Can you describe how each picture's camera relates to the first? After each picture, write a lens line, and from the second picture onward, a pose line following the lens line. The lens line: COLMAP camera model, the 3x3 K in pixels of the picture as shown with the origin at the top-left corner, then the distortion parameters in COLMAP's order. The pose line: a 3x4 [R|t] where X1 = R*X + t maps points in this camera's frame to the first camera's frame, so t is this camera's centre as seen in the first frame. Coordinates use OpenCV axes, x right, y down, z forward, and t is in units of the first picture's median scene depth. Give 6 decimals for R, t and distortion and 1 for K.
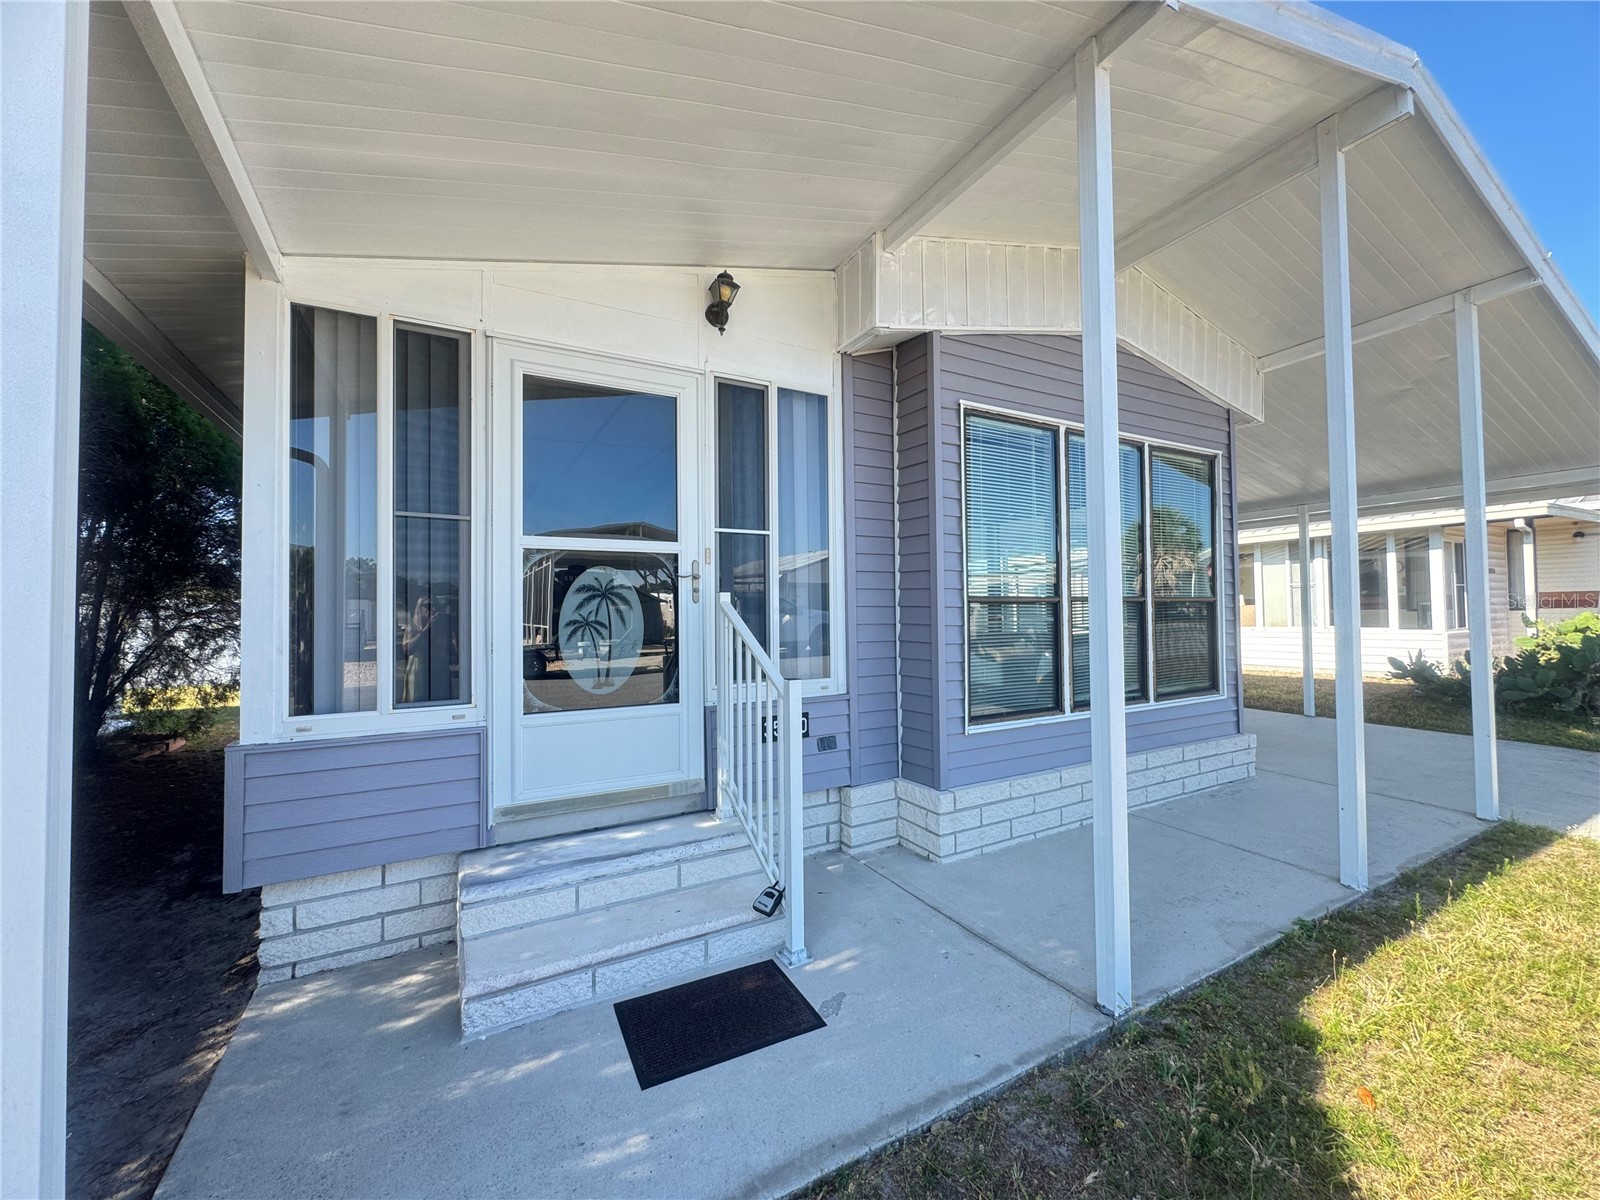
lens RADIAL K [[641.2, 0, 800.7], [0, 641.2, 592.5], [0, 0, 1]] dist [-0.000378, -0.000707]
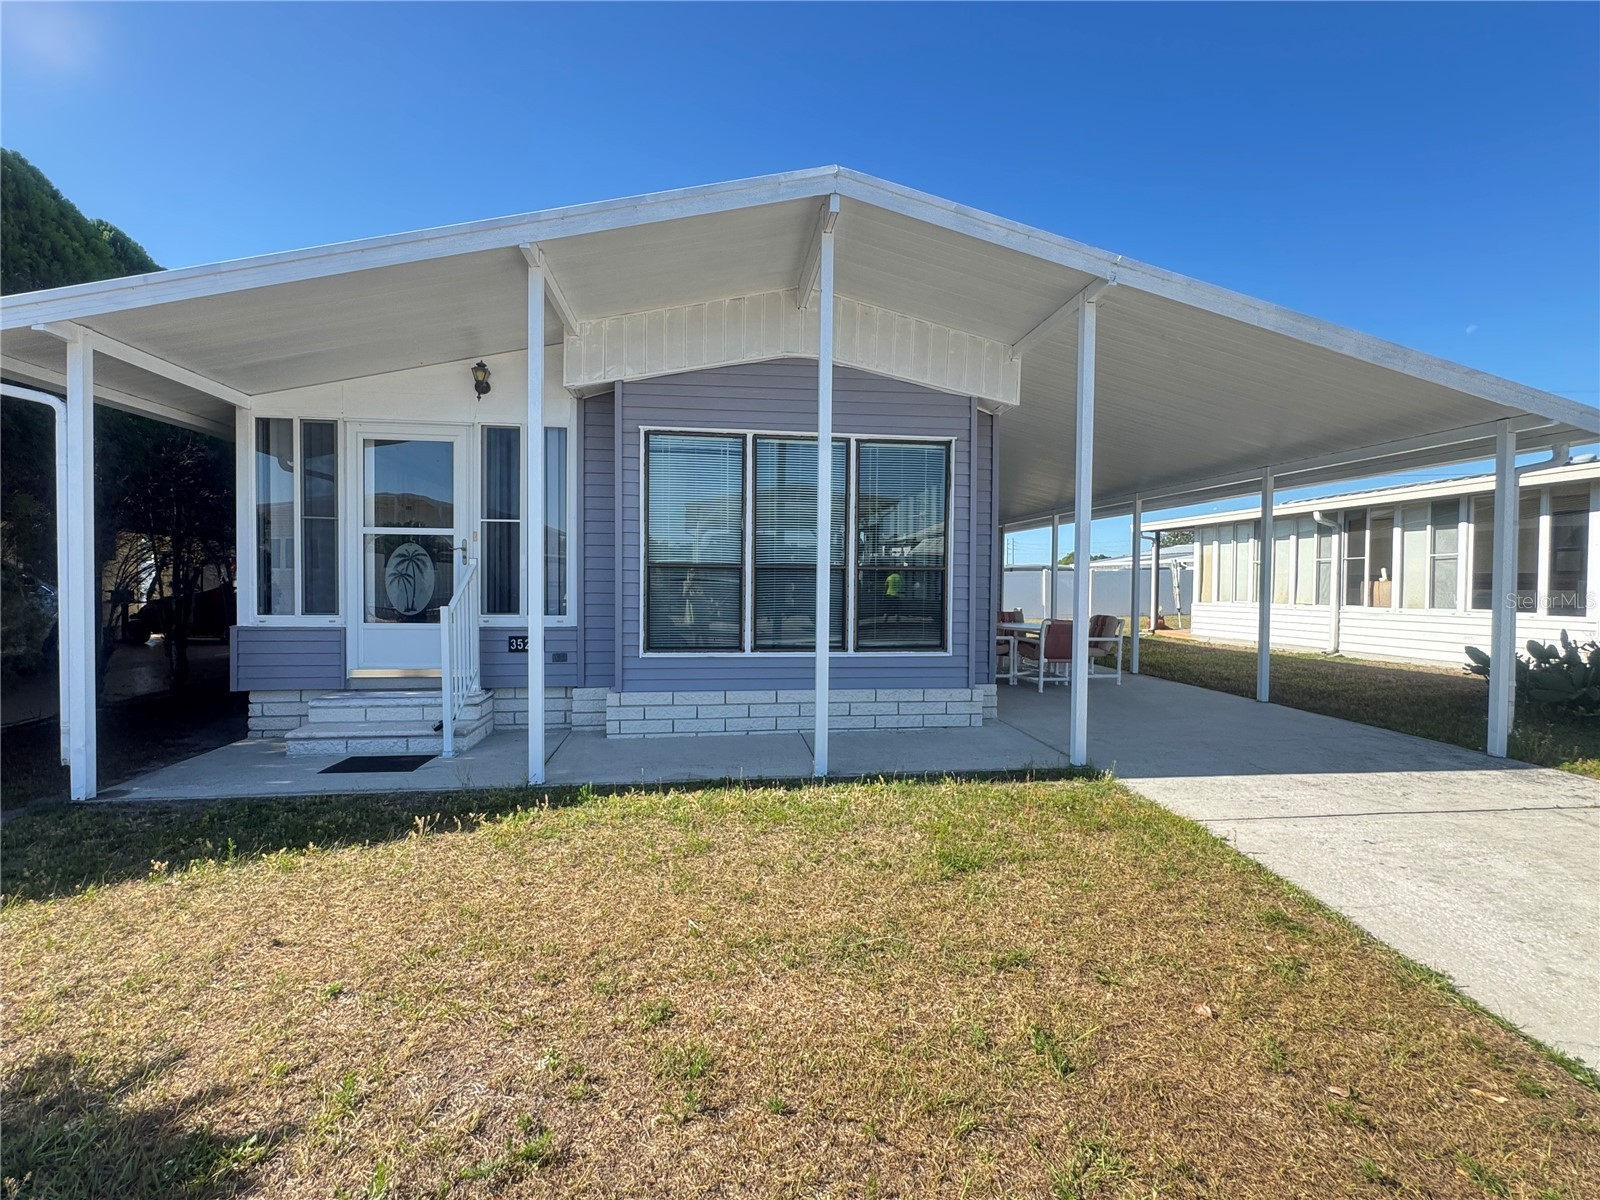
lens RADIAL K [[737.3, 0, 806.9], [0, 737.3, 588.2], [0, 0, 1]] dist [-0.003053, 0.000155]
pose [[0.931349, 0.023051, -0.363397, 1.273584], [-0.008922, 0.999139, 0.040512, -0.007469], [0.364018, -0.034489, 0.930753, -0.435556]]
